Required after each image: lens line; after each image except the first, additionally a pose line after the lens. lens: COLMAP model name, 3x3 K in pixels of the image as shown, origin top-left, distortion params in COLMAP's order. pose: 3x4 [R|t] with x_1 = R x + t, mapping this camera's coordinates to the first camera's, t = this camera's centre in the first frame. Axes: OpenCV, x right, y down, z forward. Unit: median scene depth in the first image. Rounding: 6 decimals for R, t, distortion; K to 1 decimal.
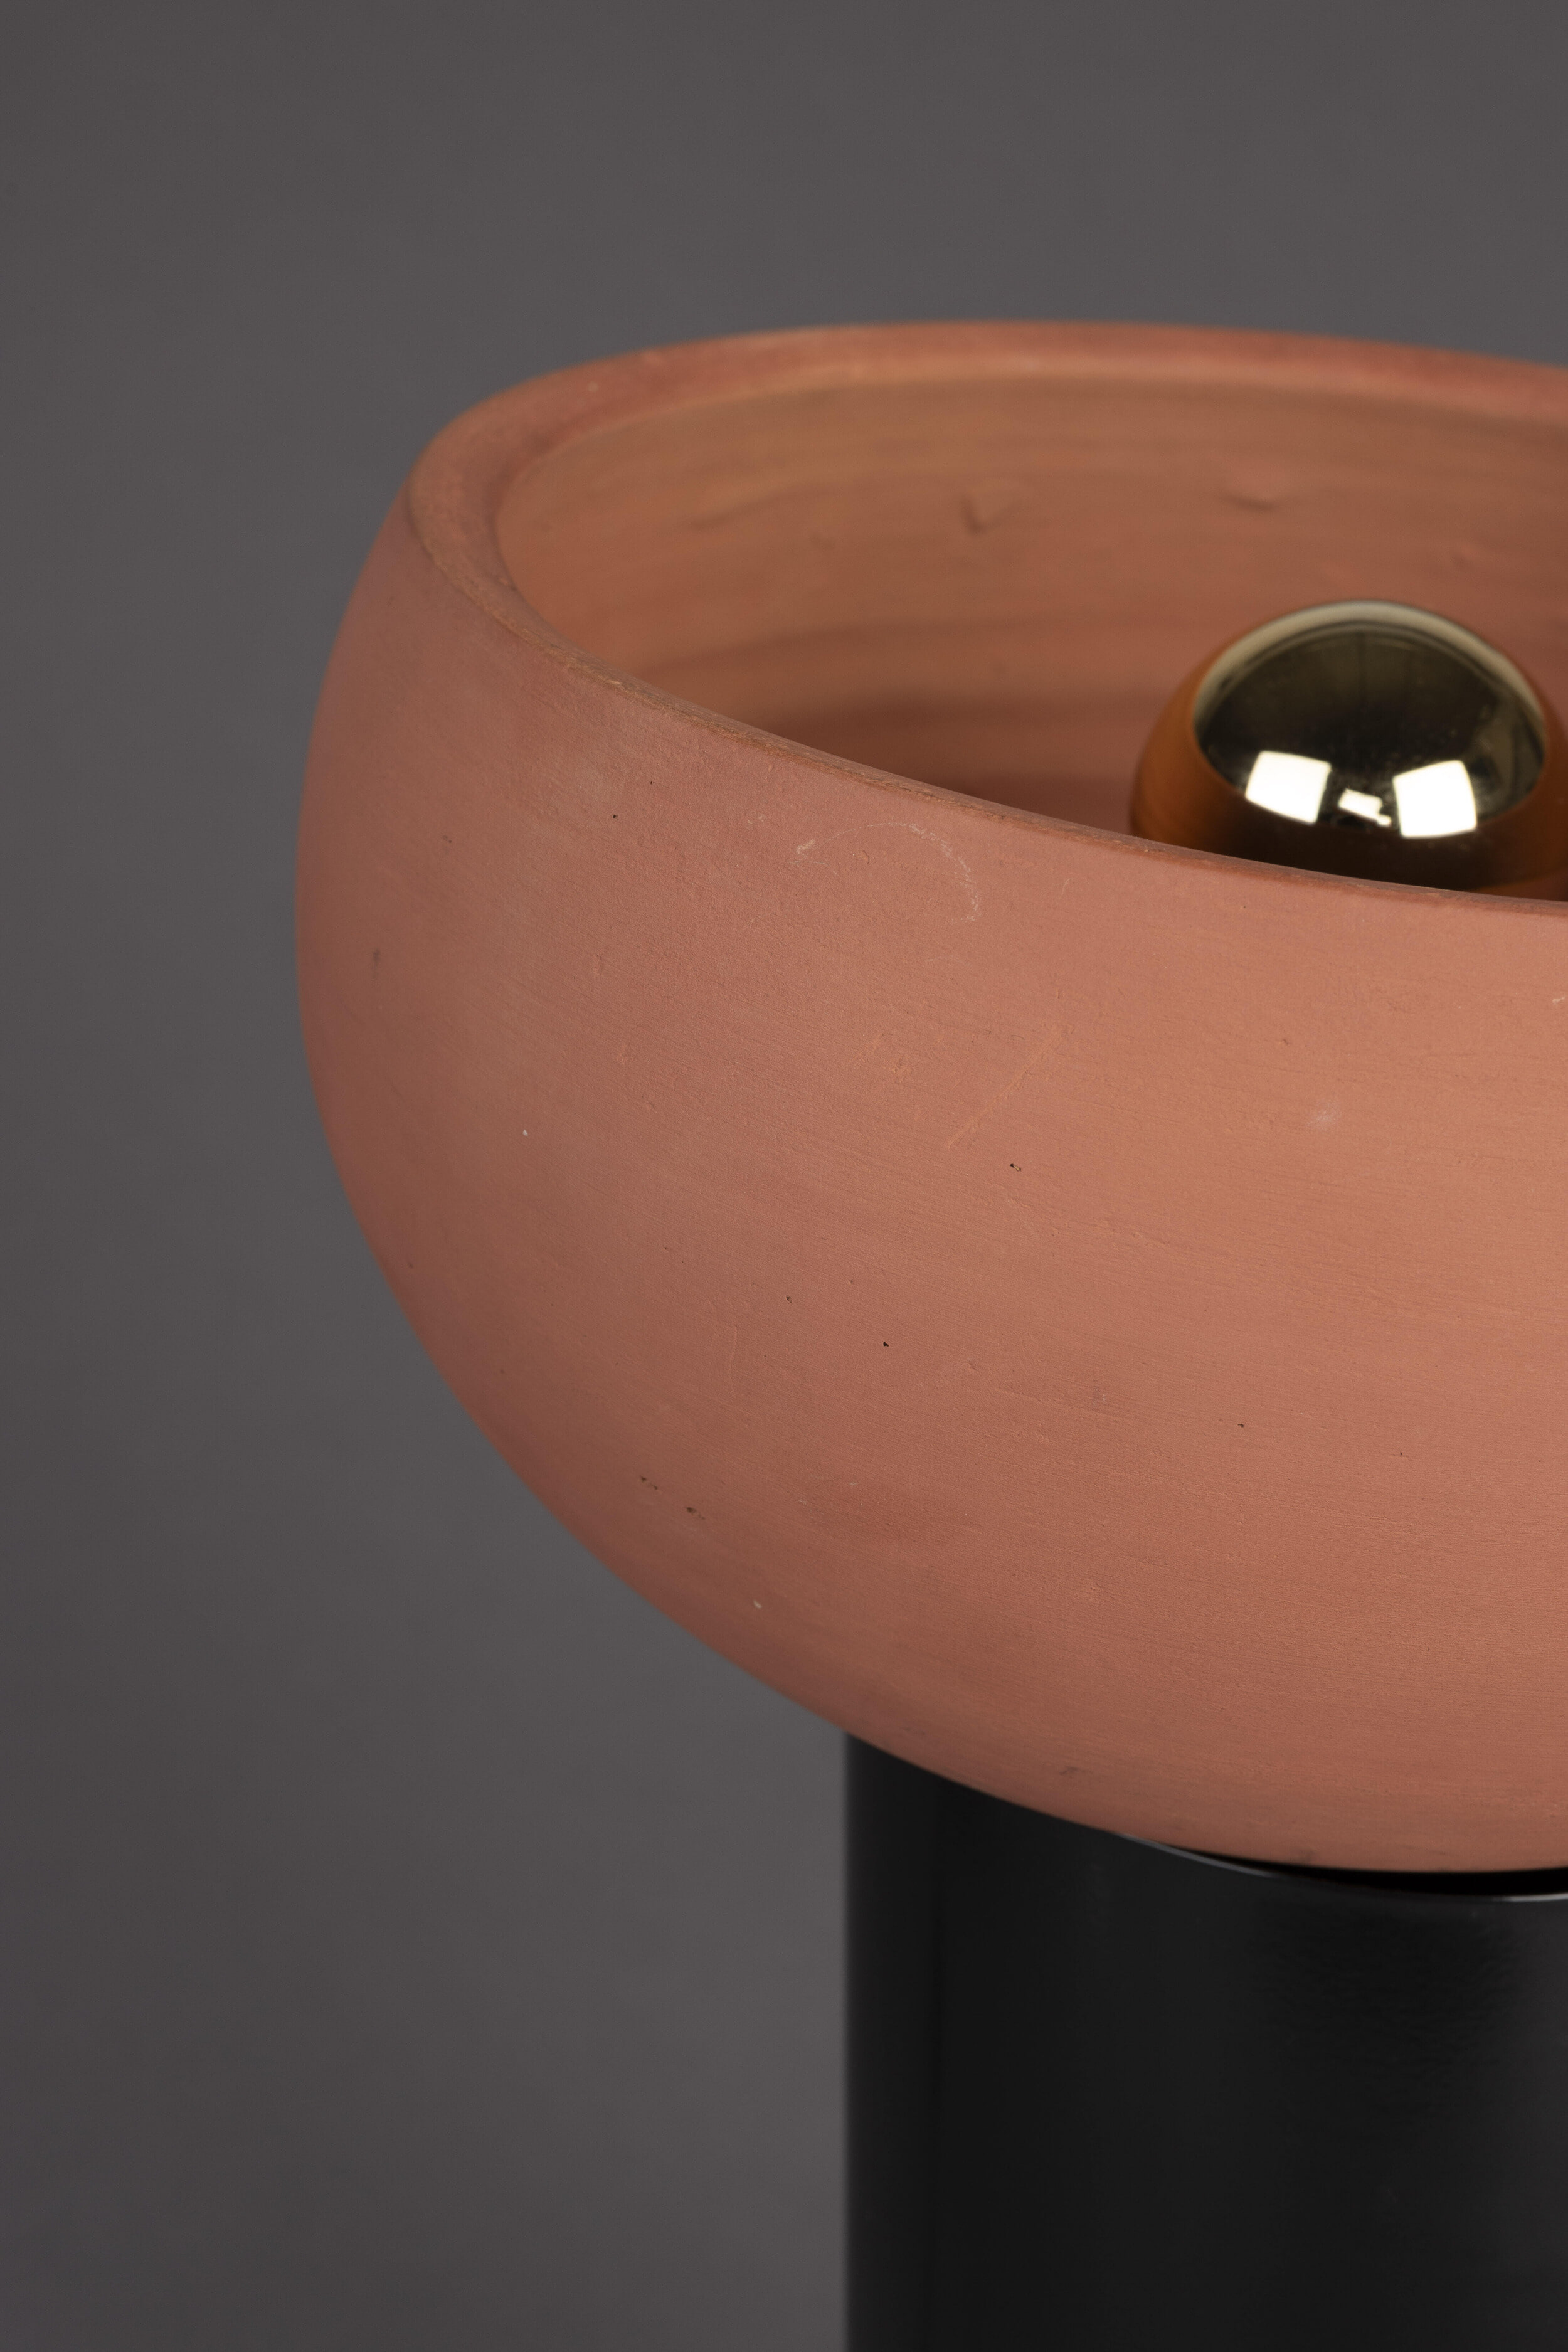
lens RADIAL K [[3528.1, 0, 727.8], [0, 3528.1, 1172.3], [0, 0, 1]] dist [0.077896, -0.029891]
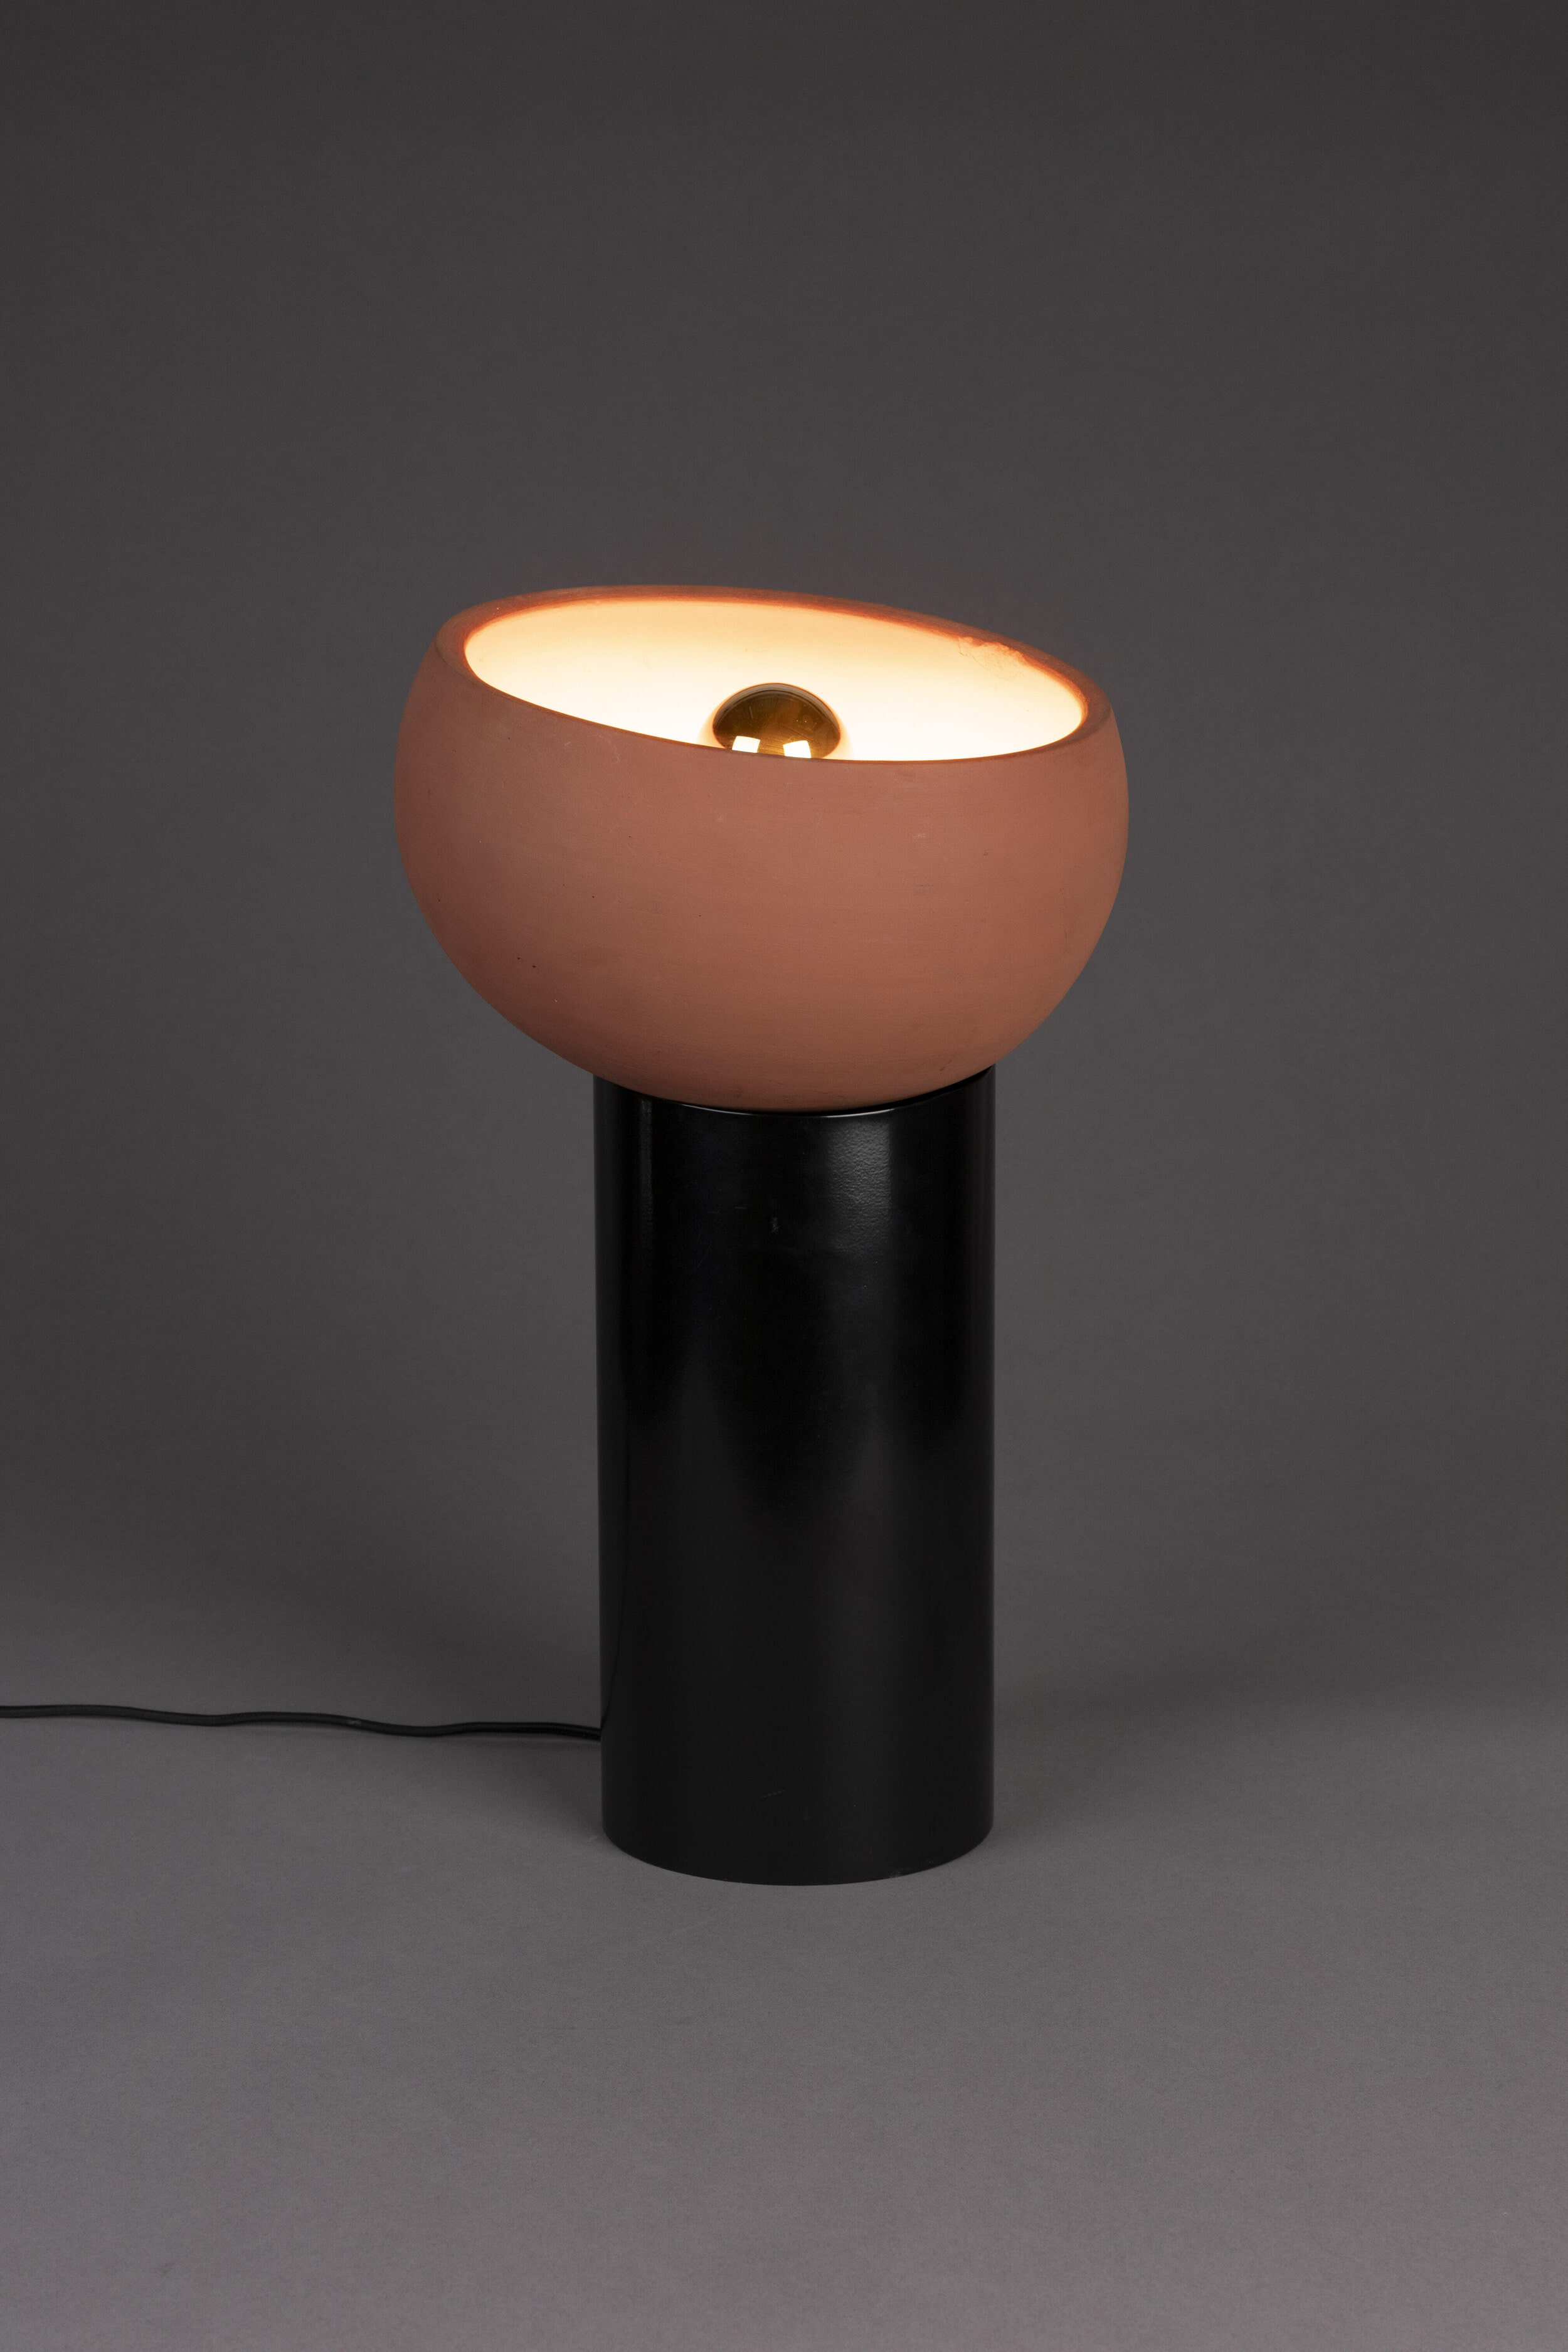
lens RADIAL K [[3528.1, 0, 727.8], [0, 3528.1, 1172.3], [0, 0, 1]] dist [0.077896, -0.029891]
pose [[0.999249, -0.003599, 0.038569, 0.033615], [0.006198, 0.997702, -0.067475, 0.416653], [-0.038237, 0.067663, 0.996975, -1.775972]]
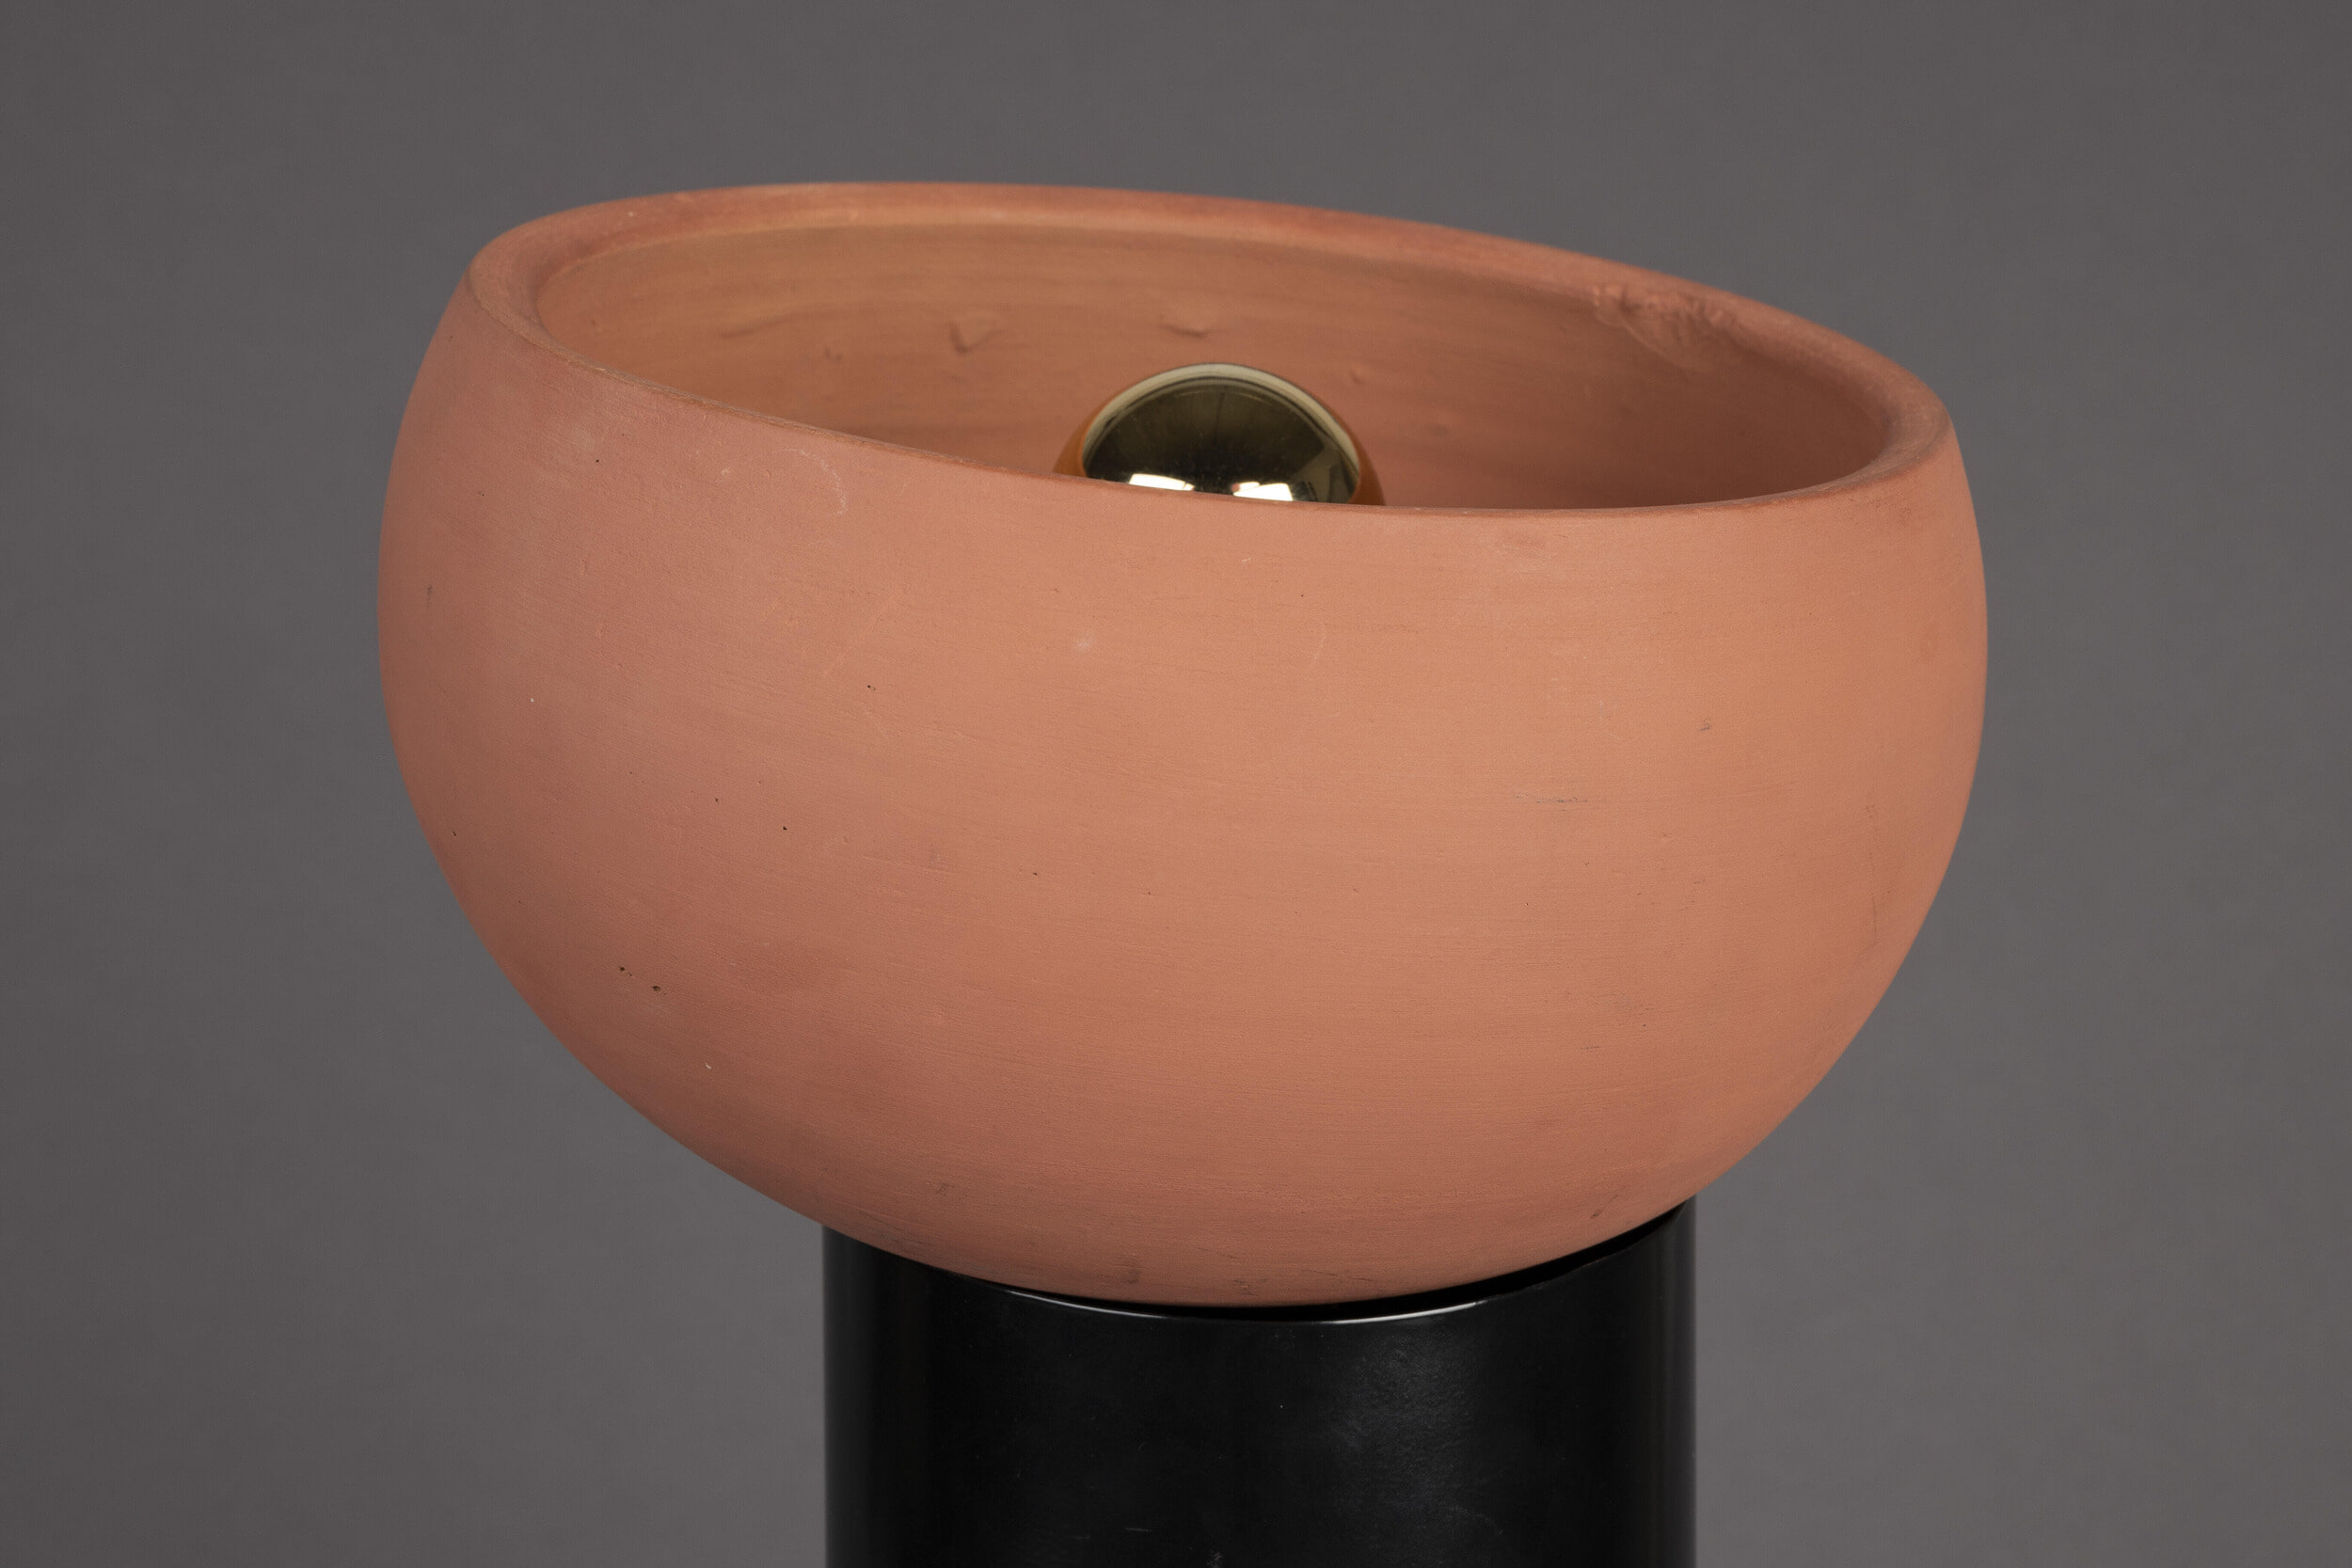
lens RADIAL K [[4116.7, 0, 1176.0], [0, 4116.7, 784.0], [0, 0, 1]] dist [-0.037548, 0.585780]
pose [[0.999335, -0.000466, 0.036455, 0.110764], [0.005933, 0.988669, -0.149992, 0.218021], [-0.035972, 0.150109, 0.988015, -0.468229]]
